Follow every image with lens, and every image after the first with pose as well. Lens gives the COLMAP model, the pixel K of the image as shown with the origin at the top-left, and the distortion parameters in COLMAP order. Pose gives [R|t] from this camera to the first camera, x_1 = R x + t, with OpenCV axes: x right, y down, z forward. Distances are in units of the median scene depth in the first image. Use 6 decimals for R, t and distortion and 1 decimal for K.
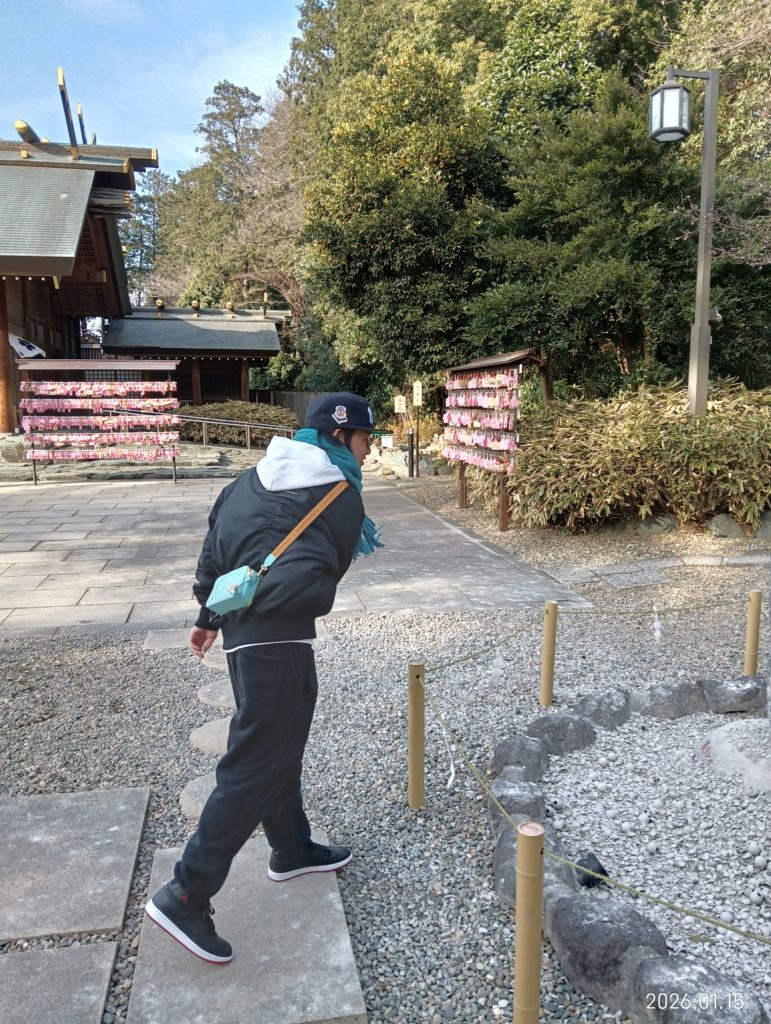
lens RADIAL K [[794.0, 0, 382.8], [0, 794.0, 517.7], [0, 0, 1]] dist [-0.008268, -0.012757]
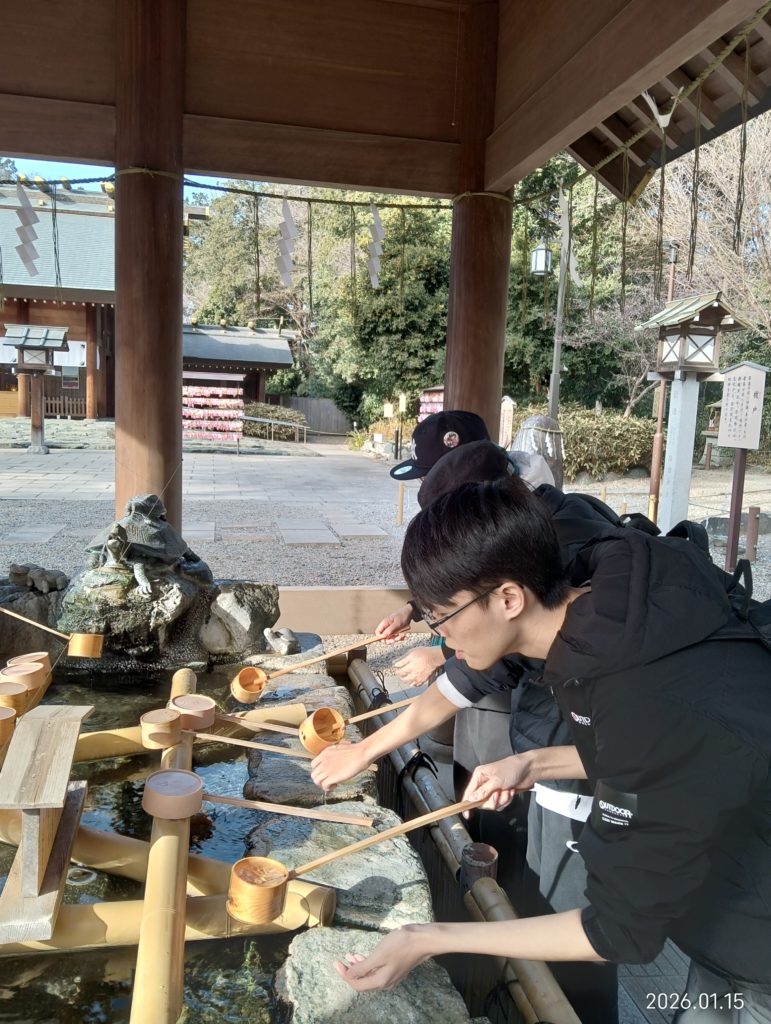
lens RADIAL K [[794.0, 0, 385.8], [0, 794.0, 515.2], [0, 0, 1]] dist [-0.008268, -0.012757]
pose [[0.998791, 0.038506, 0.030556, -0.026357], [-0.038099, 0.999179, -0.013789, 0.079152], [-0.031062, 0.012608, 0.999438, -0.511334]]
